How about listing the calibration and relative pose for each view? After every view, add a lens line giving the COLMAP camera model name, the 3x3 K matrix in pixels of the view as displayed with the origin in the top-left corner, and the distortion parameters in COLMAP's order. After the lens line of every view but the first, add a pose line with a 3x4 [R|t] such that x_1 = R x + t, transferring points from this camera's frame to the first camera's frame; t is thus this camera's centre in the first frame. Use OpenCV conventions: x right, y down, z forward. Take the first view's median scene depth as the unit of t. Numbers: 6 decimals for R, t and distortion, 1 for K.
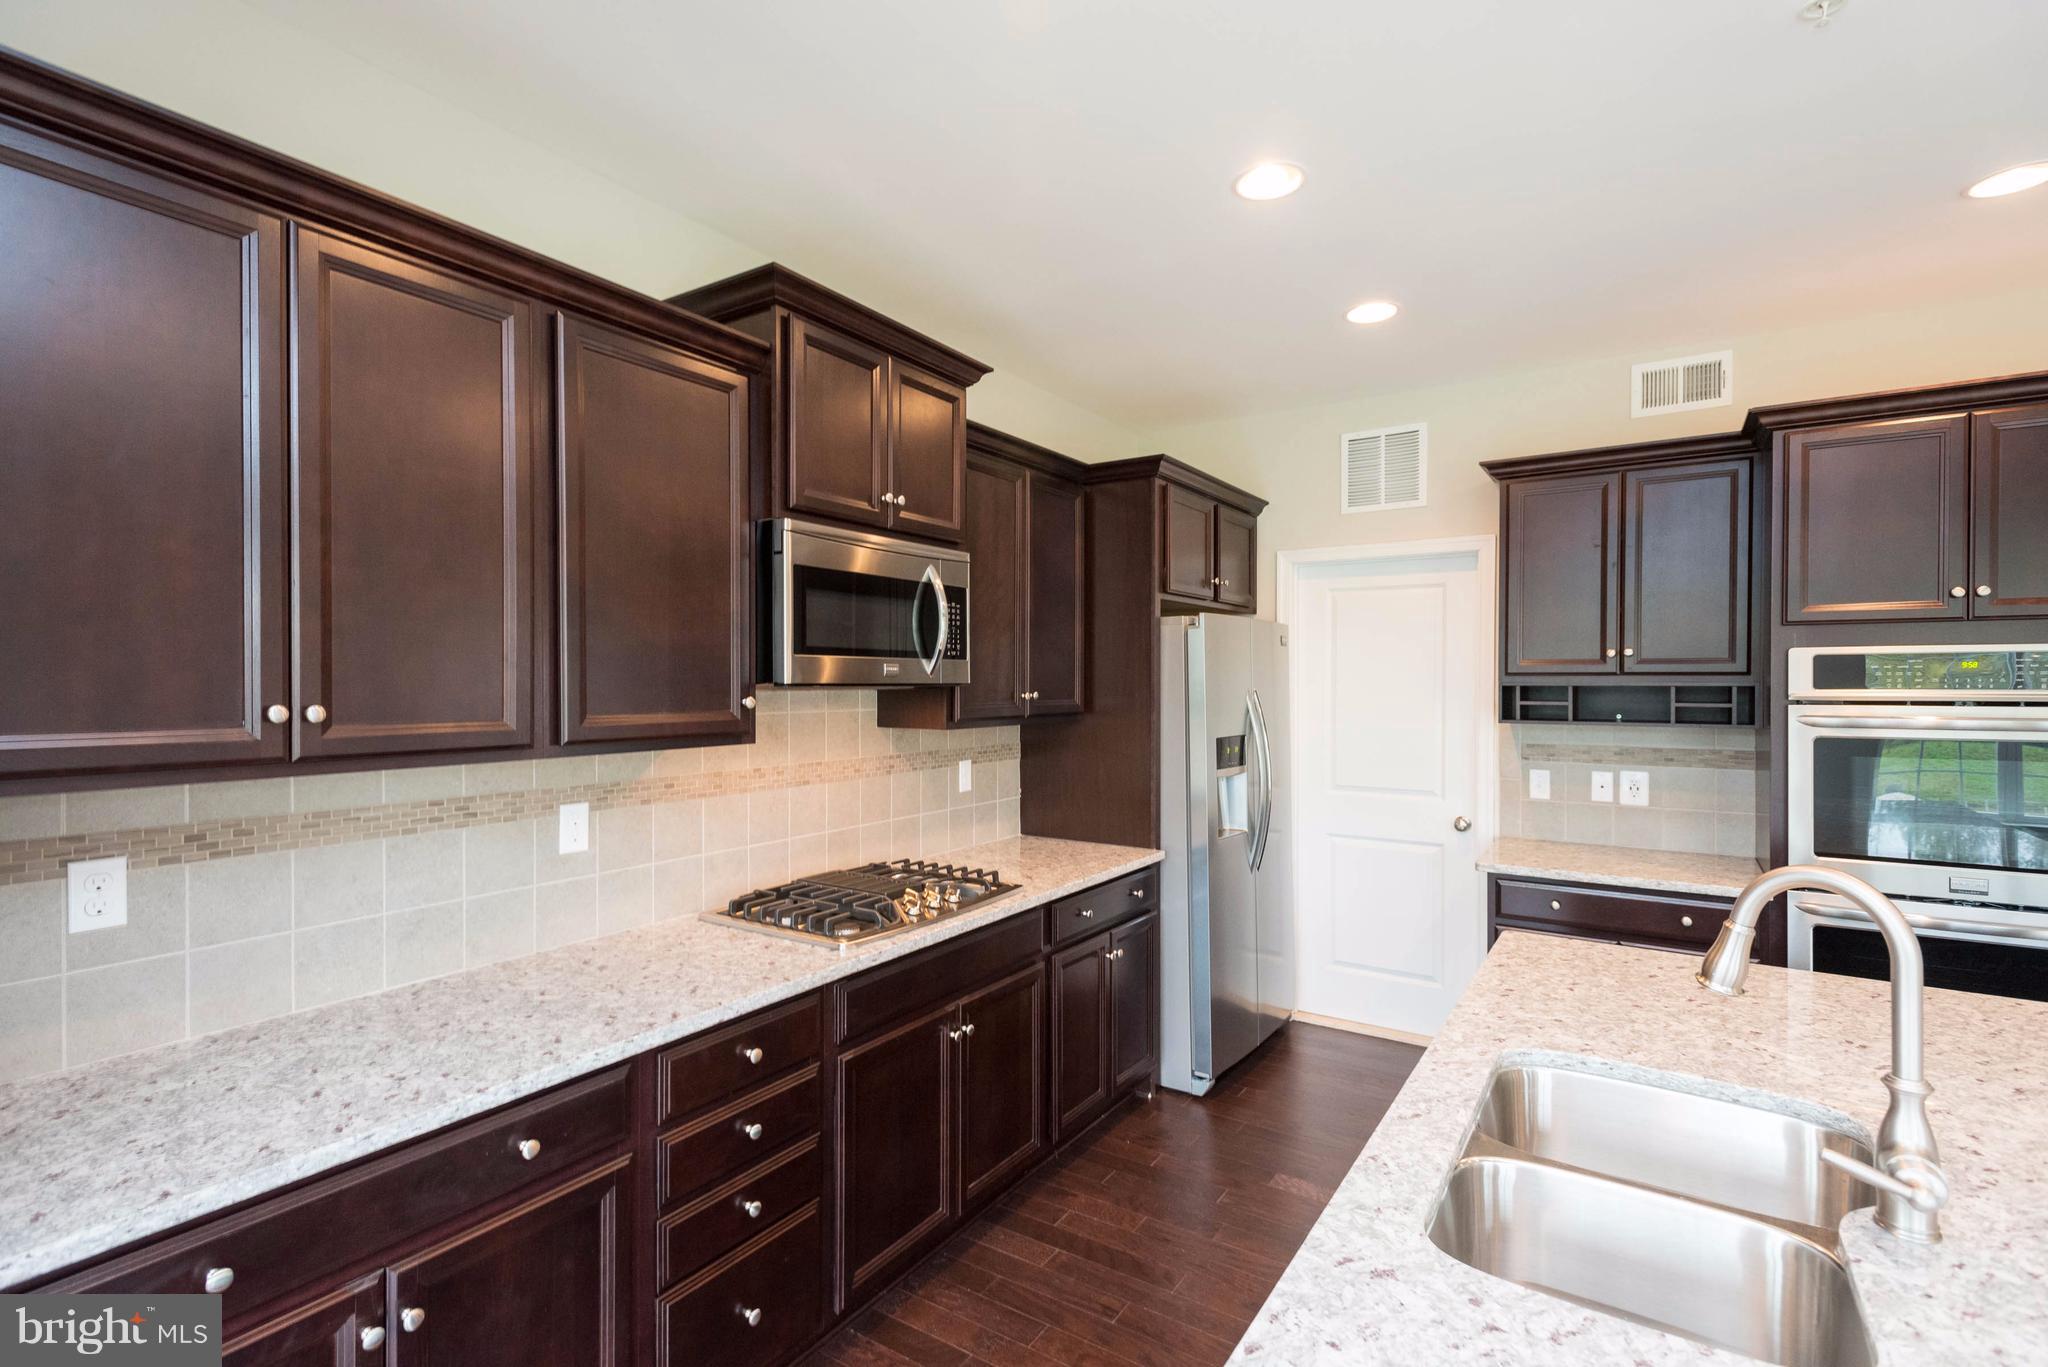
lens RADIAL K [[951.4, 0, 1010.4], [0, 951.4, 685.7], [0, 0, 1]] dist [0.010381, 0.000174]
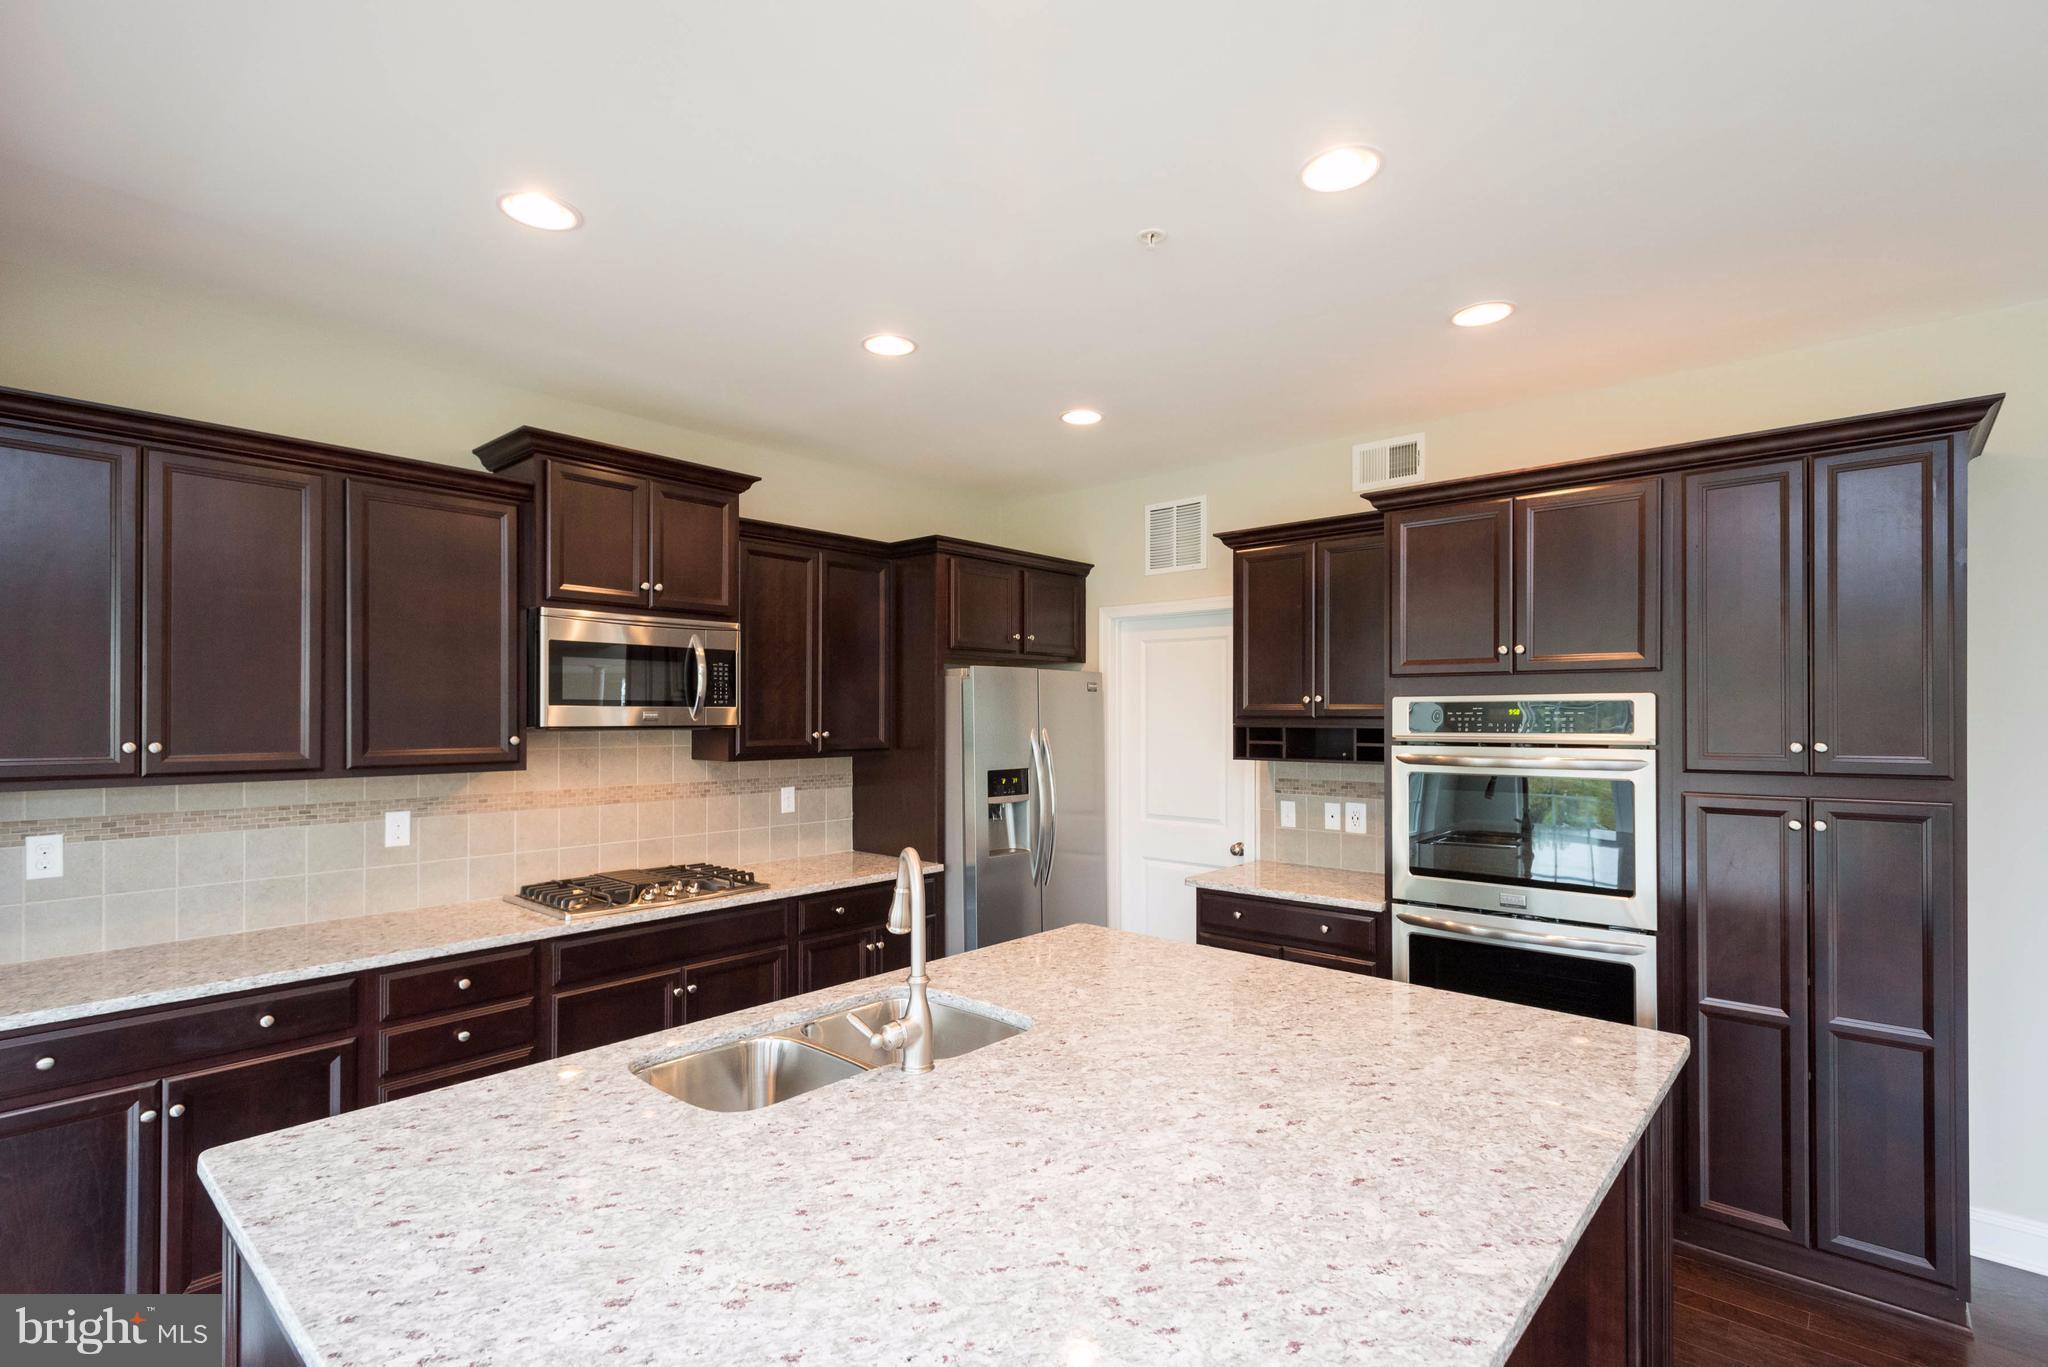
lens RADIAL K [[972.6, 0, 1027.4], [0, 972.6, 706.4], [0, 0, 1]] dist [0.010916, -0.001376]
pose [[0.990548, -0.000501, -0.137164, 0.549288], [-0.001385, 0.999906, -0.013651, -0.011112], [0.137158, 0.013712, 0.990454, -0.253456]]
